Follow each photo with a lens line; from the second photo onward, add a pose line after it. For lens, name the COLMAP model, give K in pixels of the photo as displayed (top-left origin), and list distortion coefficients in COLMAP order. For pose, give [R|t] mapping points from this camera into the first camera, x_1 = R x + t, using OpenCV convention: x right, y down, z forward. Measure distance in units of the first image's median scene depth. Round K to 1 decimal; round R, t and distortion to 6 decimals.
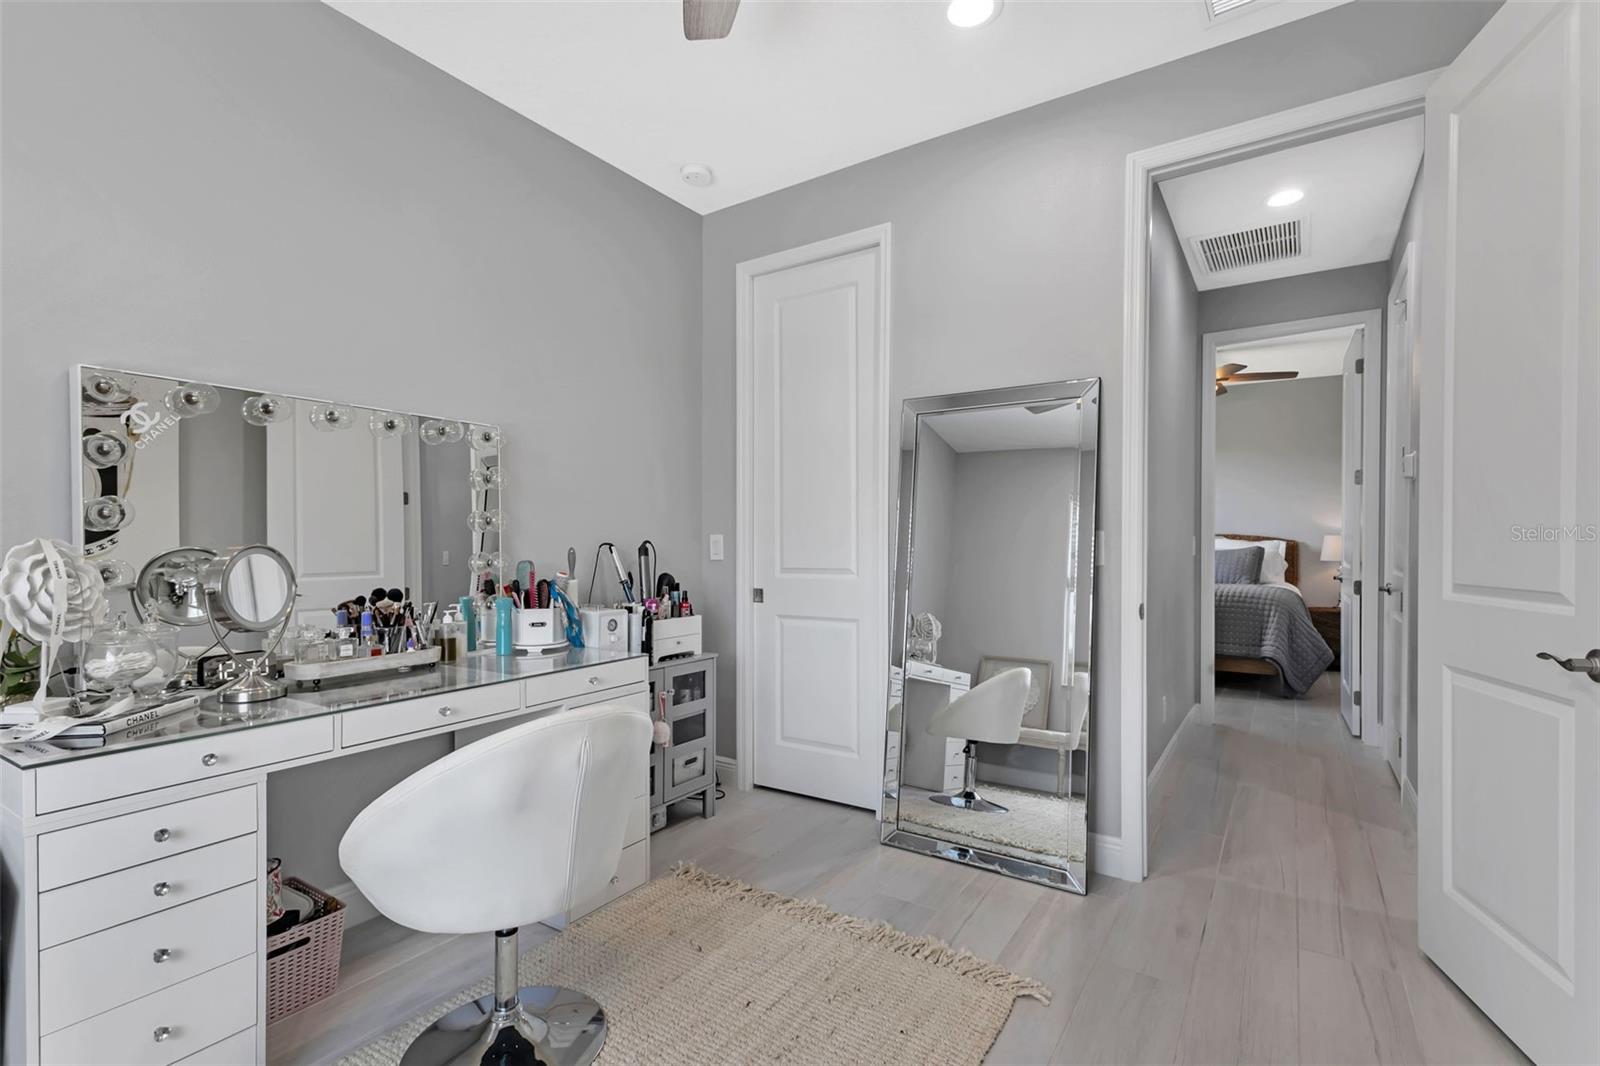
lens RADIAL K [[731.5, 0, 800.0], [0, 731.5, 533.0], [0, 0, 1]] dist [0.011279, -0.000902]
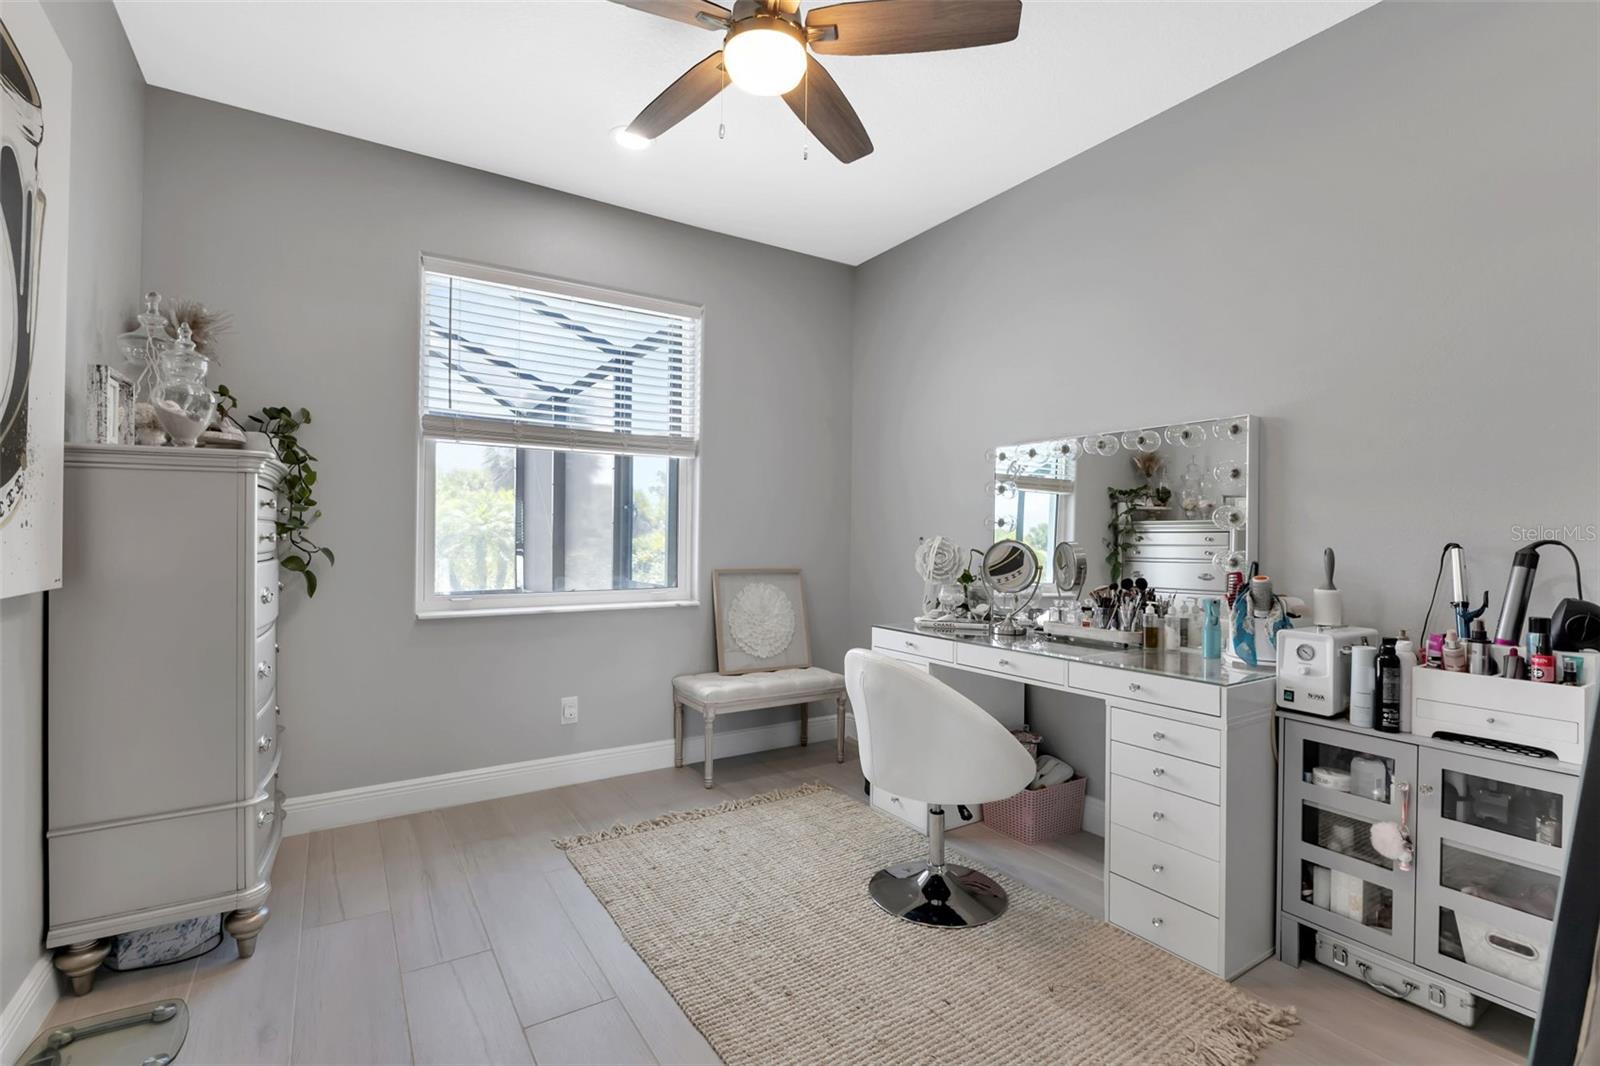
lens RADIAL K [[731.5, 0, 800.0], [0, 731.5, 533.0], [0, 0, 1]] dist [0.011279, -0.000902]
pose [[-0.384491, -0.002372, -0.923126, 0.710648], [0.006416, 0.999966, -0.005241, 0.005692], [0.923107, -0.007938, -0.384462, 0.915926]]
